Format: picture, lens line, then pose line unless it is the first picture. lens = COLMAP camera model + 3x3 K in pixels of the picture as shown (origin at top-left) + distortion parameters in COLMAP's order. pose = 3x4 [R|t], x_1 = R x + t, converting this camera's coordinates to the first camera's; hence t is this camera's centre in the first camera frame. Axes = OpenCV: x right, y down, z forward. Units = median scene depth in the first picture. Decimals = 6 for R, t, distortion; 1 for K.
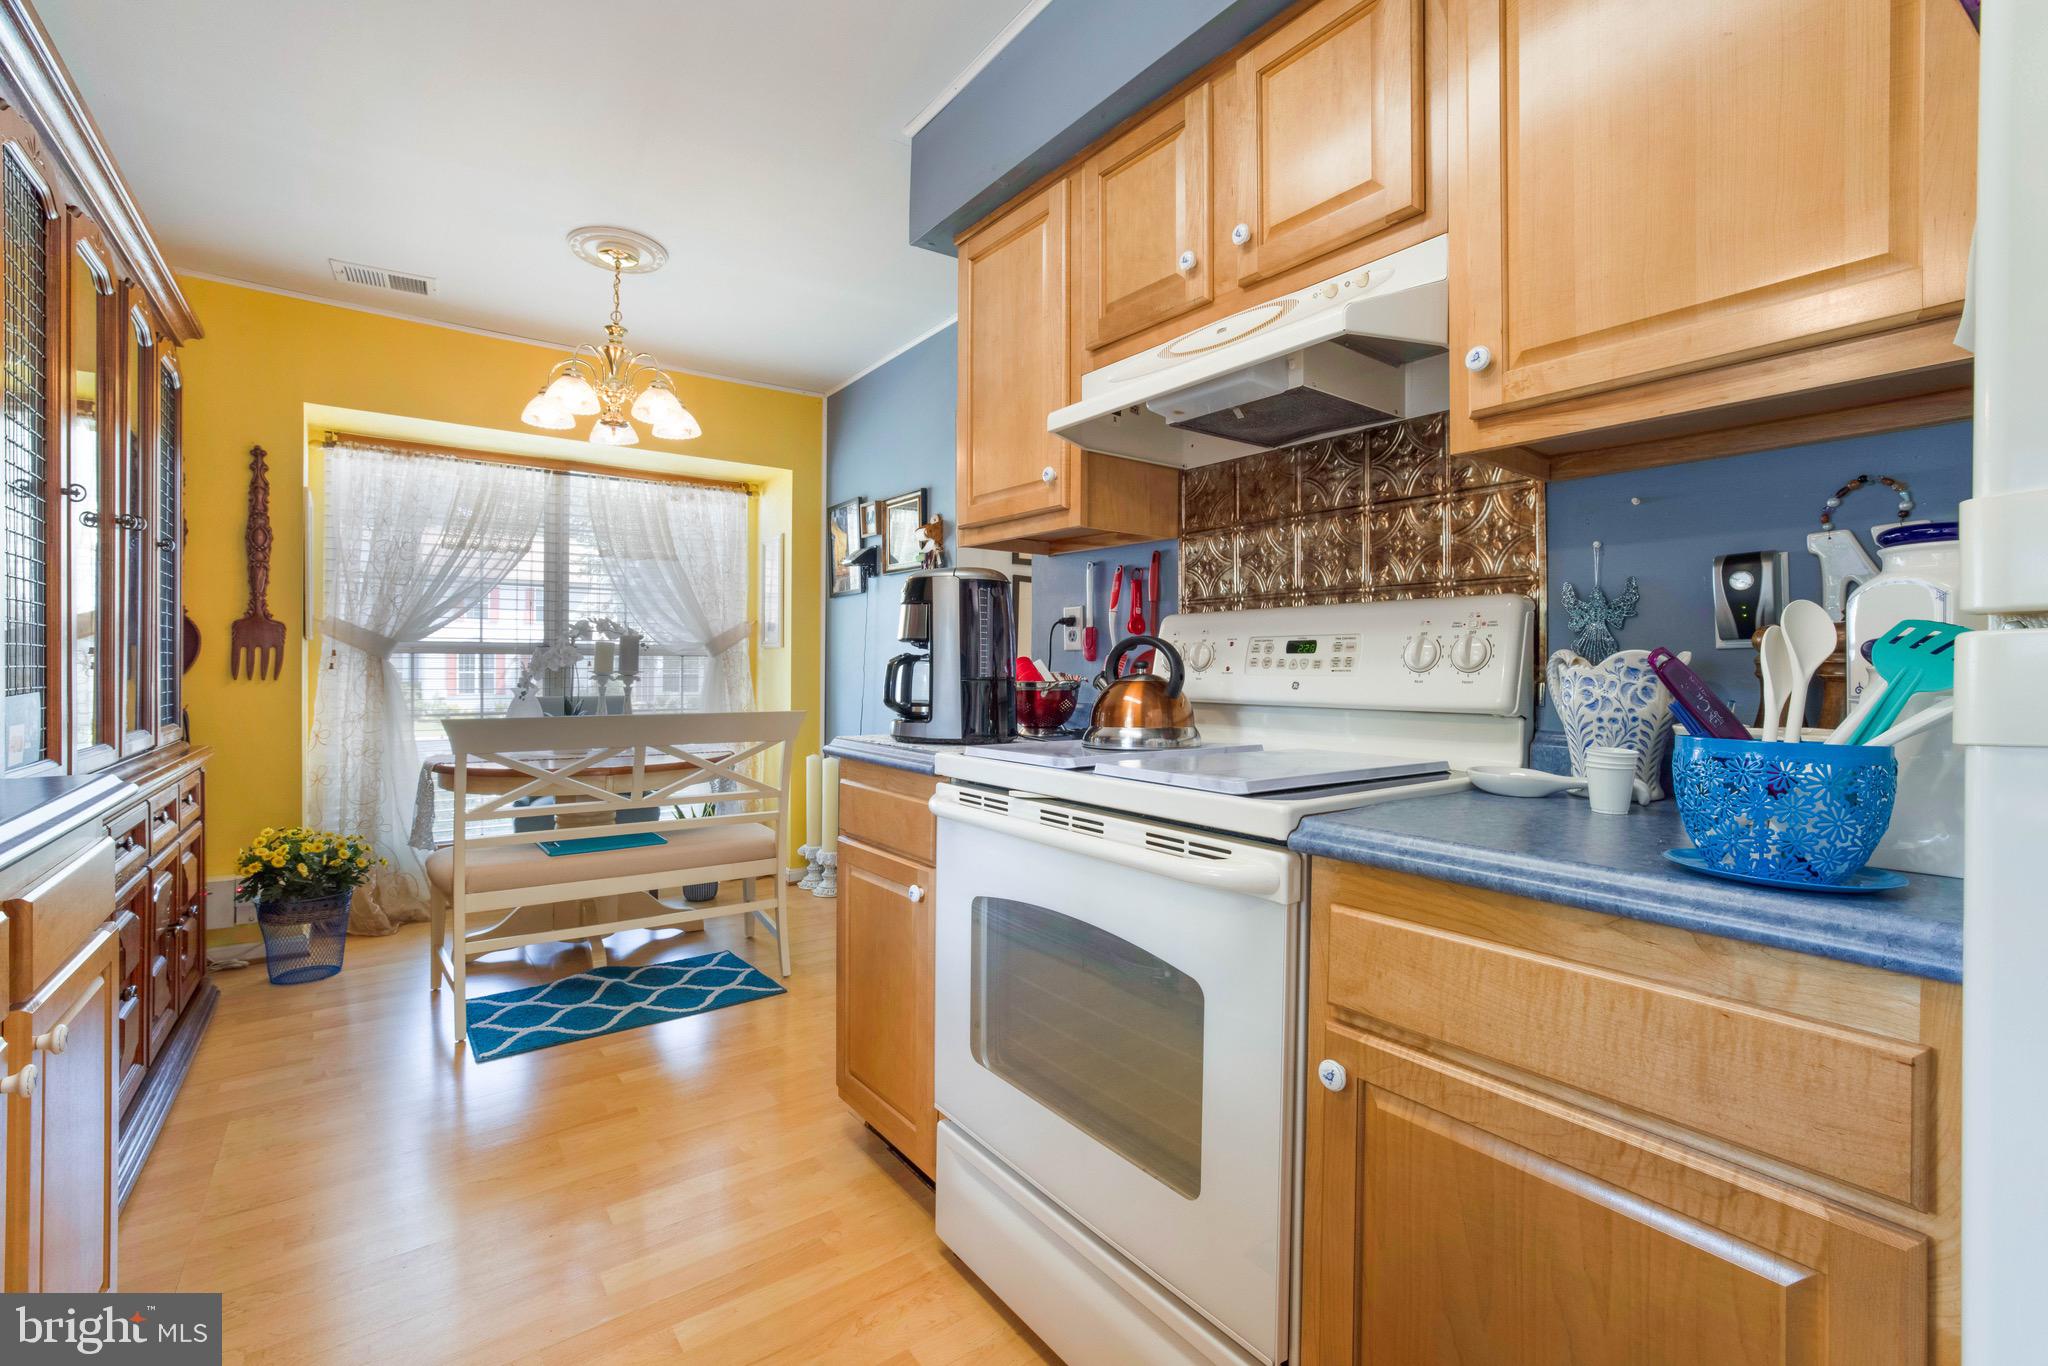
lens RADIAL K [[879.6, 0, 1014.7], [0, 879.6, 663.9], [0, 0, 1]] dist [-0.003345, 0.002940]
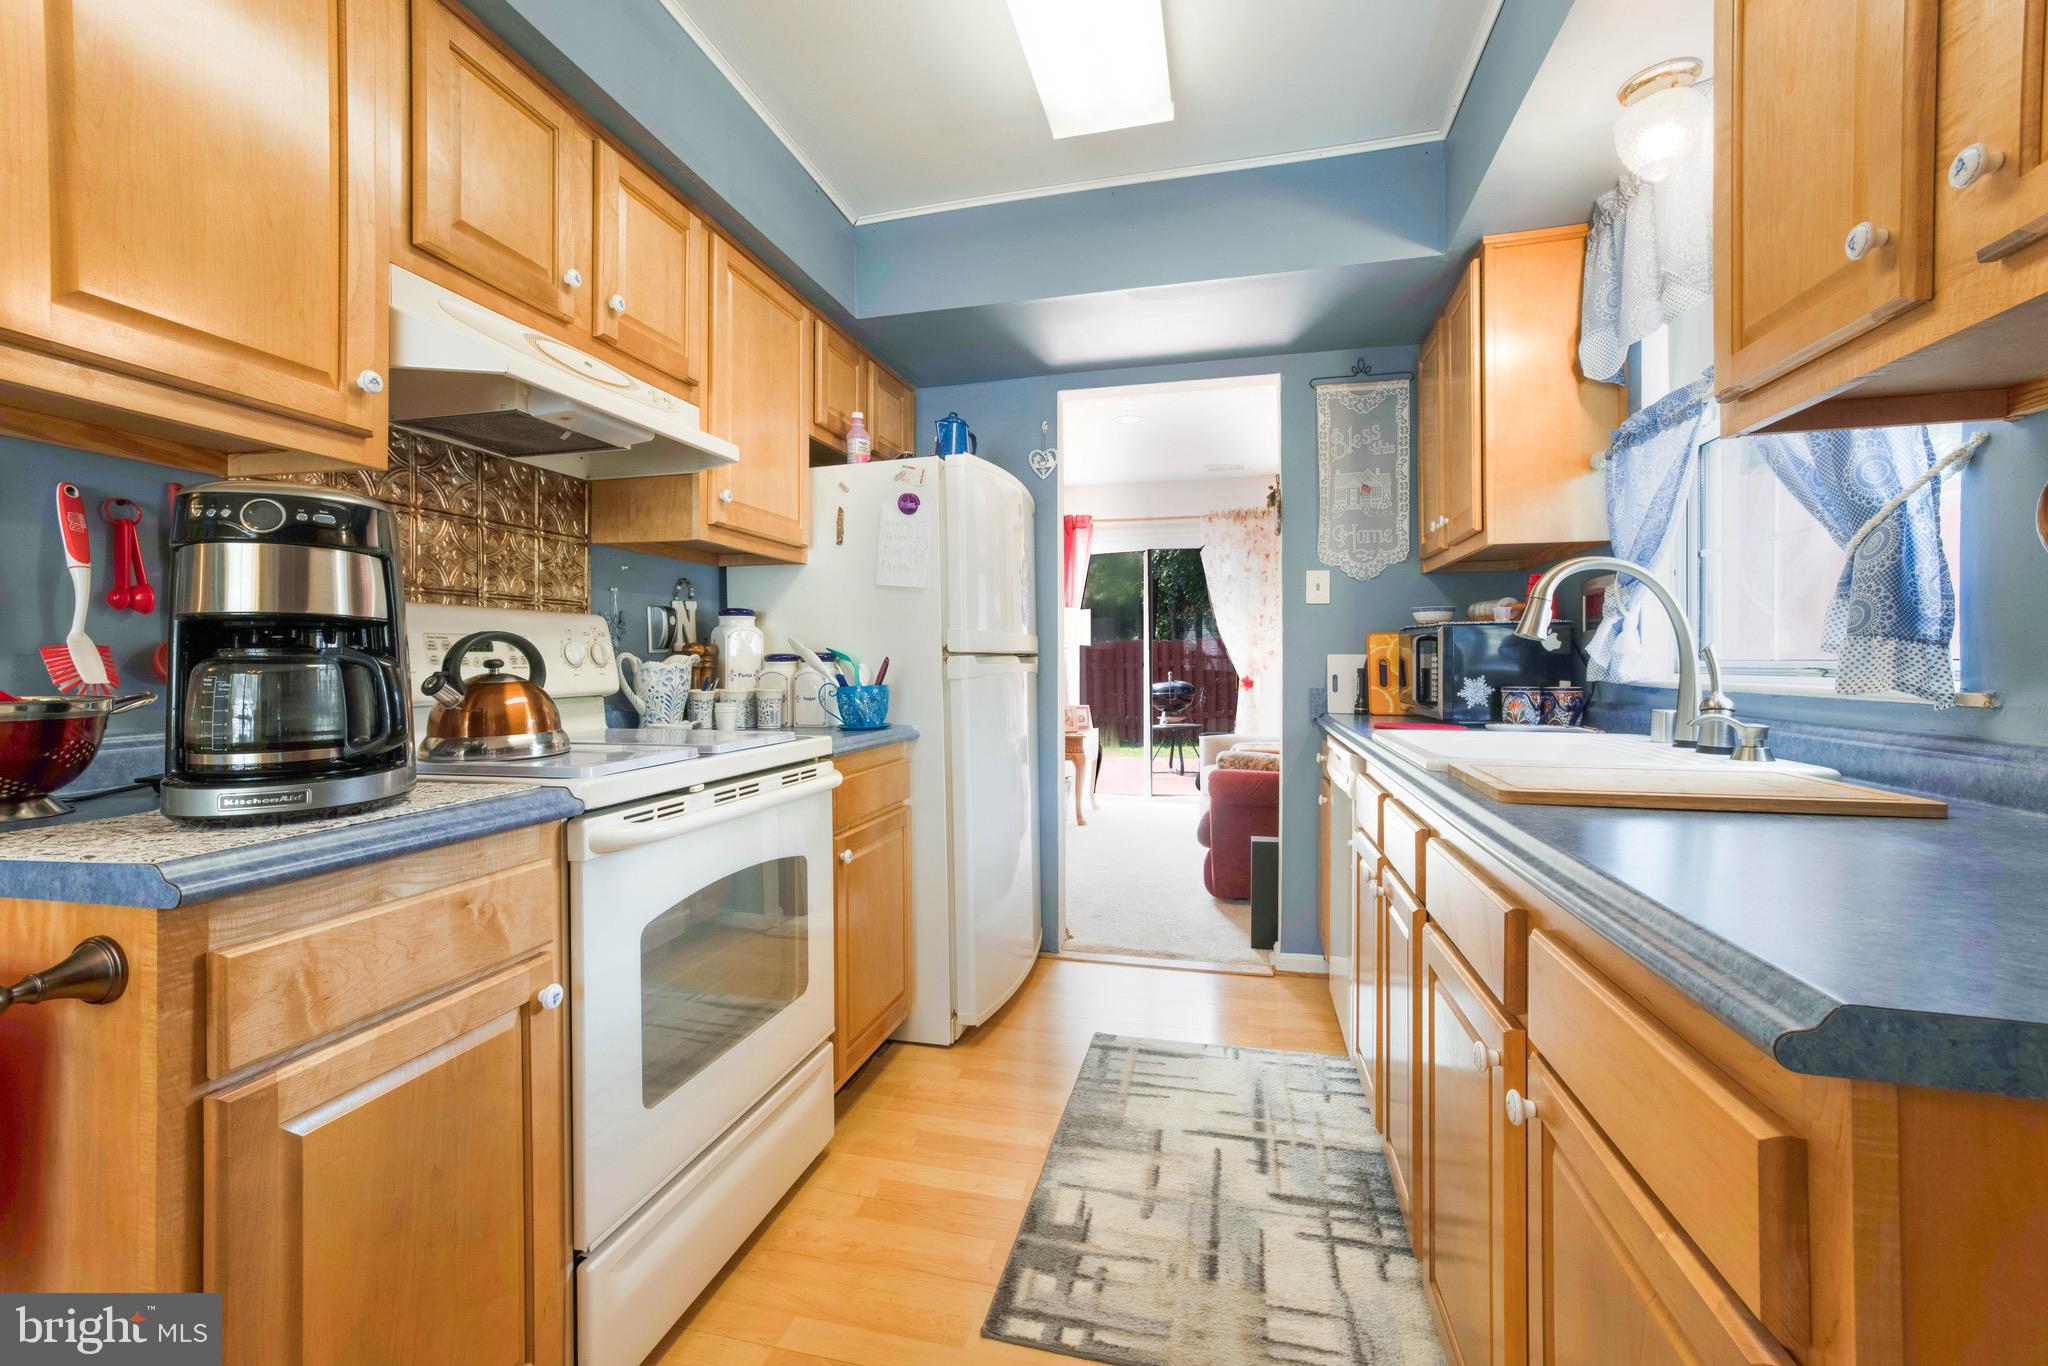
lens RADIAL K [[879.6, 0, 1018.2], [0, 879.6, 666.3], [0, 0, 1]] dist [-0.003345, 0.002940]
pose [[-0.634342, -0.004859, 0.773038, -0.978612], [-0.001975, 0.999987, 0.004665, -0.001373], [-0.773050, 0.001432, -0.634343, 1.287562]]
